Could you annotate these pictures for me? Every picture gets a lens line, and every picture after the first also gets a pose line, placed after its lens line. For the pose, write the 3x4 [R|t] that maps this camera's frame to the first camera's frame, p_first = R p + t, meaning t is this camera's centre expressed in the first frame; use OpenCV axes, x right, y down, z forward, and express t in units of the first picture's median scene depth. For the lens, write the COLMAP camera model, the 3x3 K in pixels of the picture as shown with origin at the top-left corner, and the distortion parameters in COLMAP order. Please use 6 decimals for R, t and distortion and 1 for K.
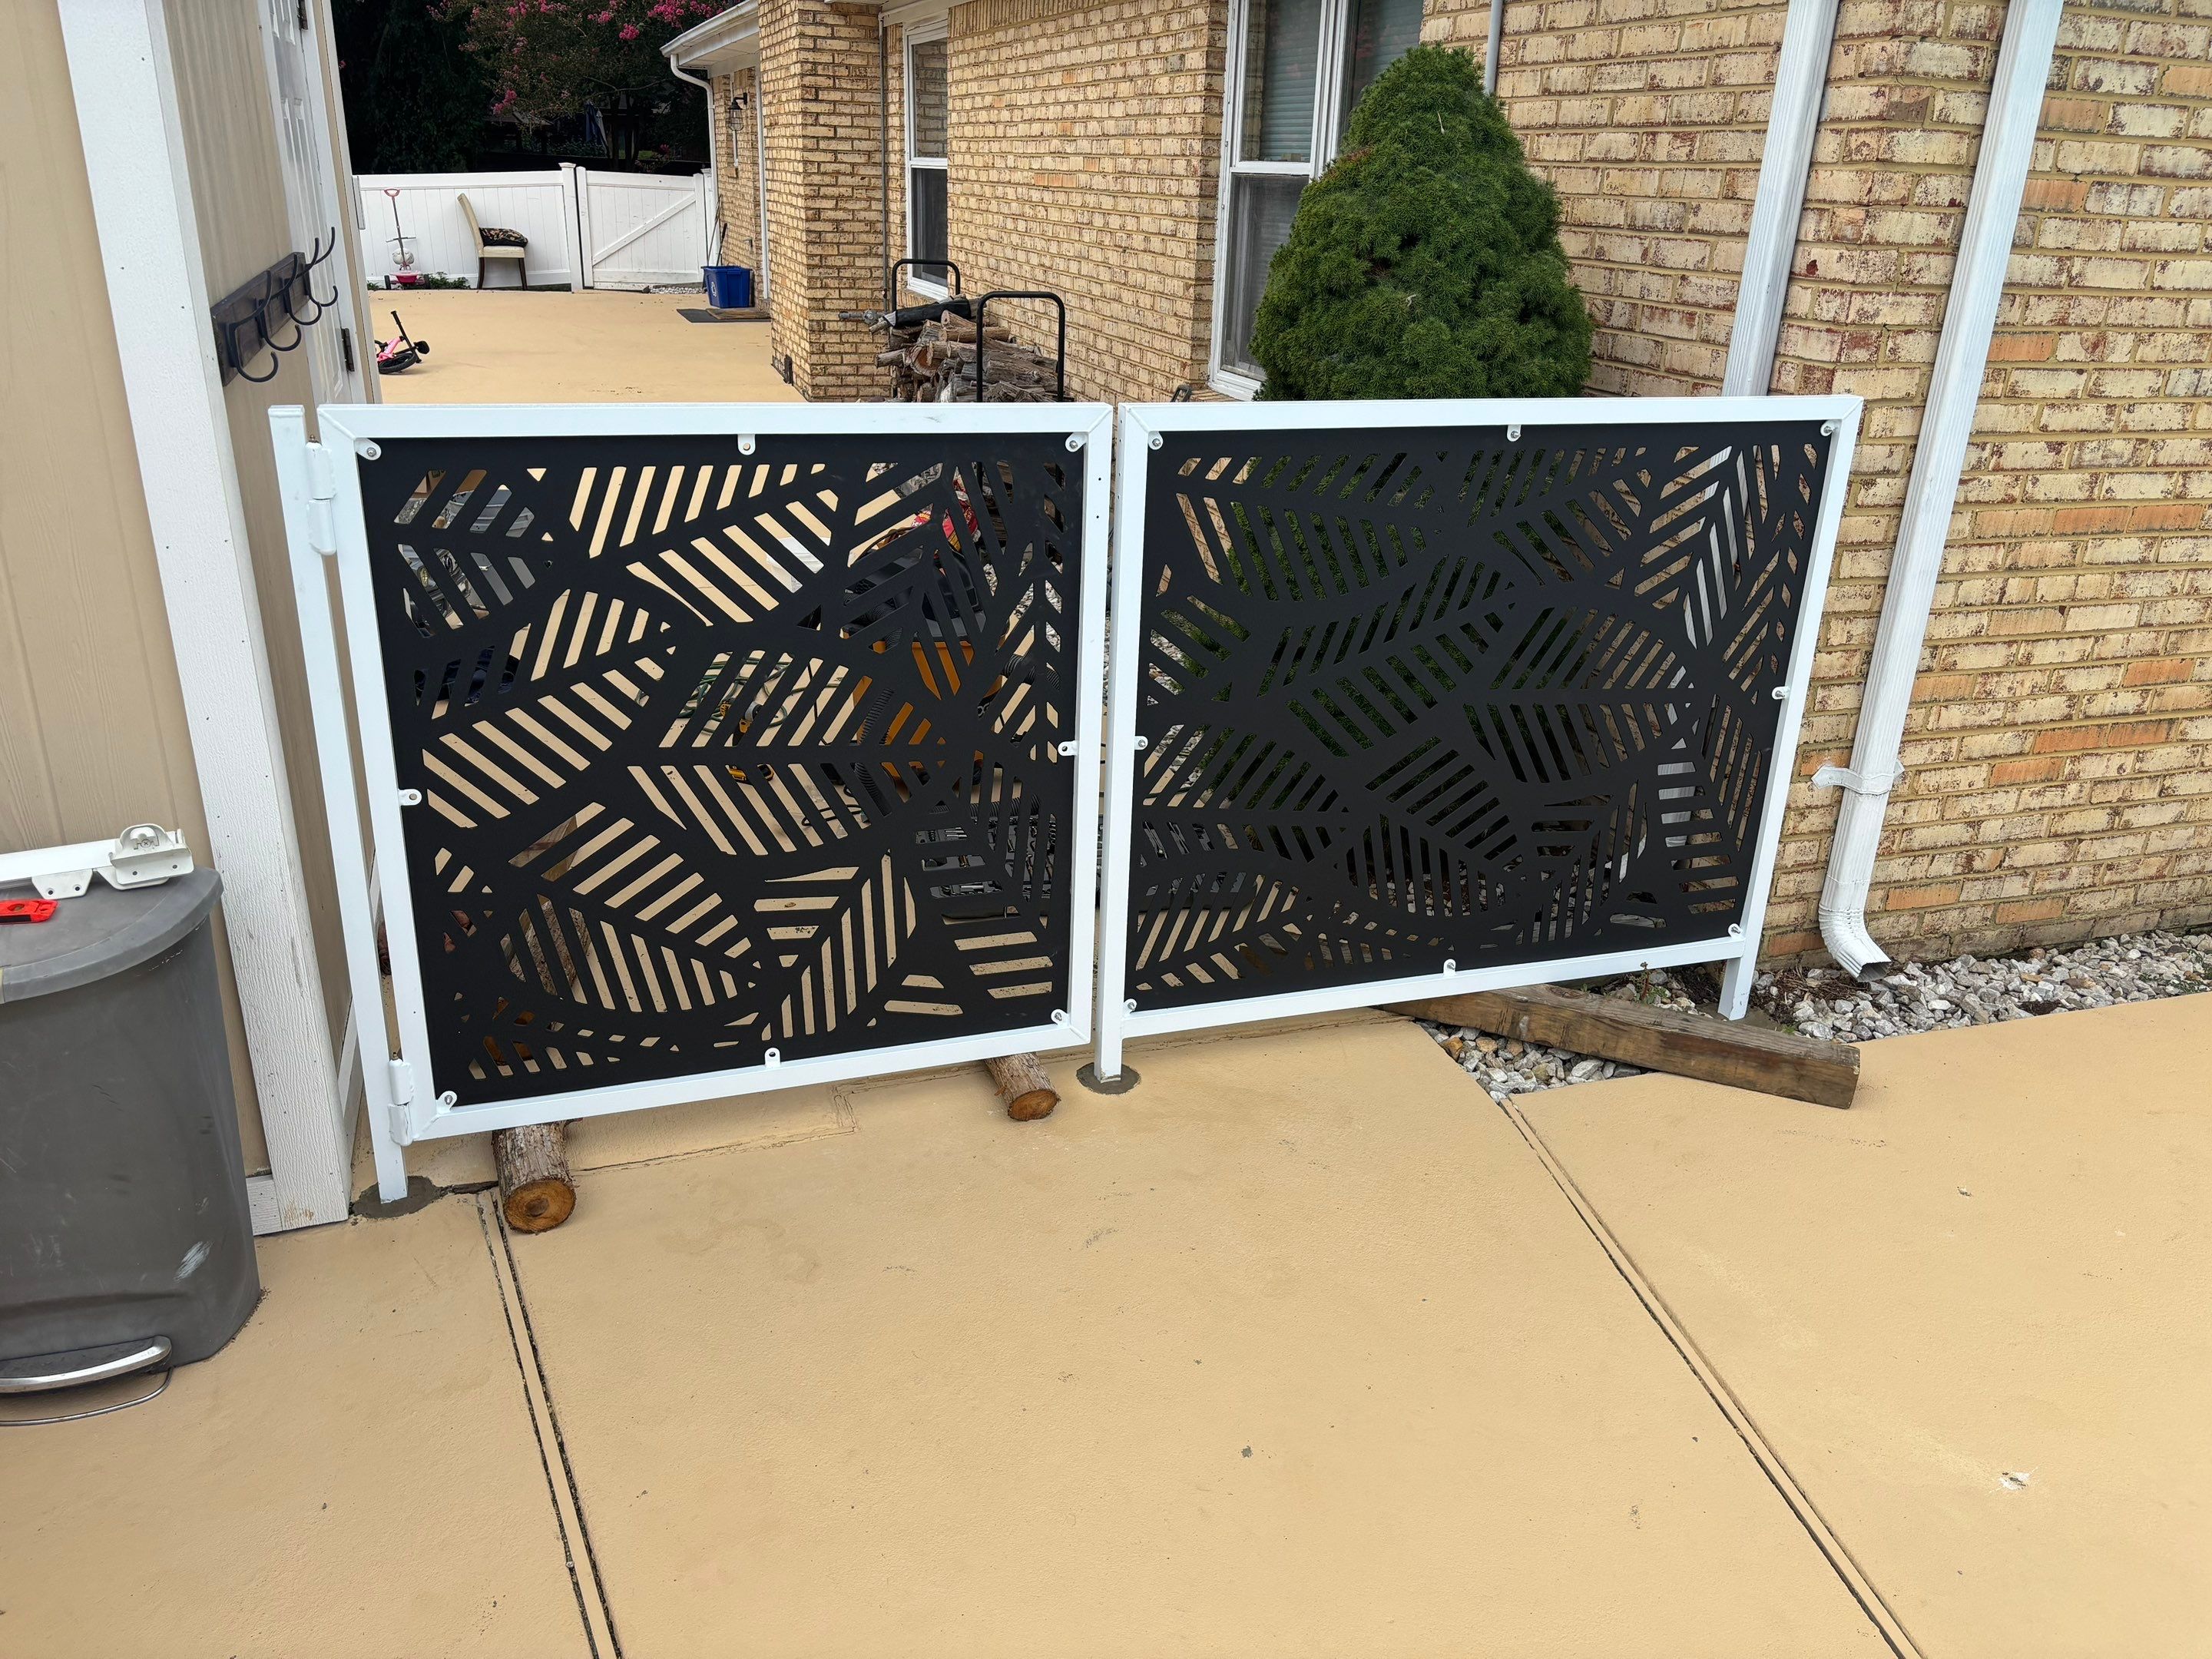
lens RADIAL K [[1672.0, 0, 1115.2], [0, 1672.0, 809.5], [0, 0, 1]] dist [0.012526, 0.004363]
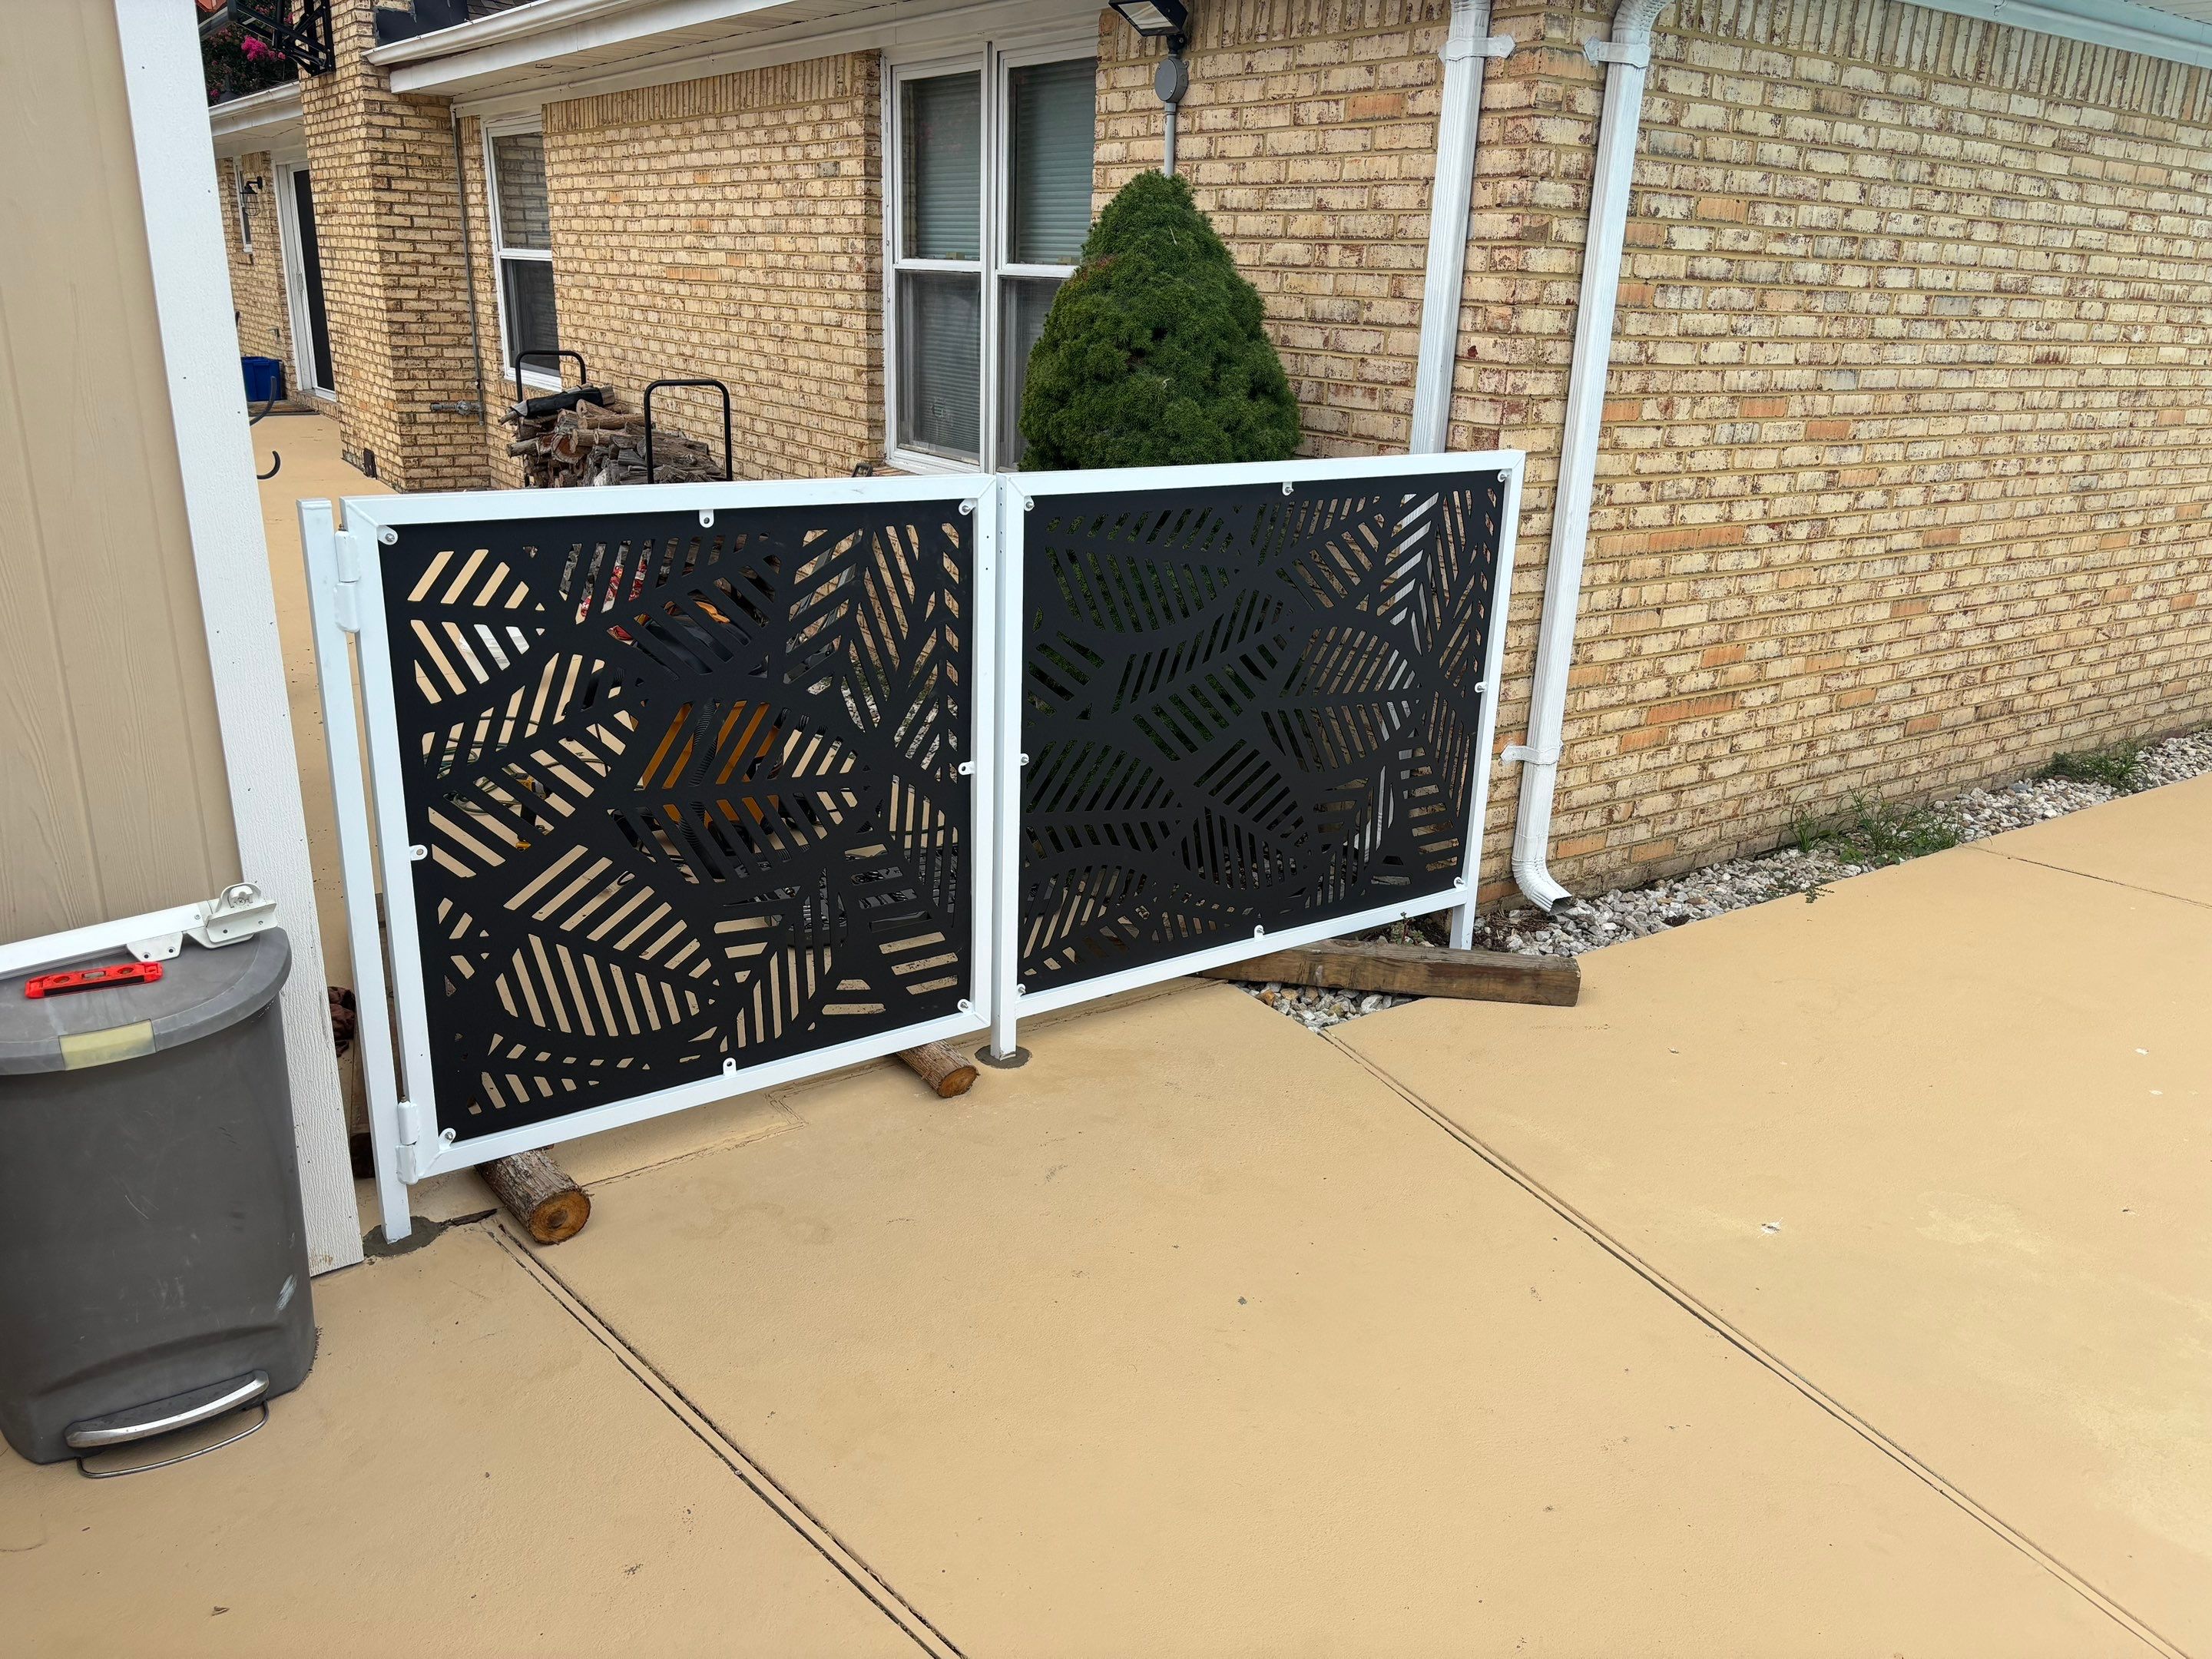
lens RADIAL K [[1683.8, 0, 1120.7], [0, 1683.8, 818.6], [0, 0, 1]] dist [0.012049, 0.006903]
pose [[0.958280, -0.089941, 0.271311, -0.193421], [0.100981, 0.994522, -0.026981, 0.032192], [-0.267399, 0.053252, 0.962113, -0.123389]]
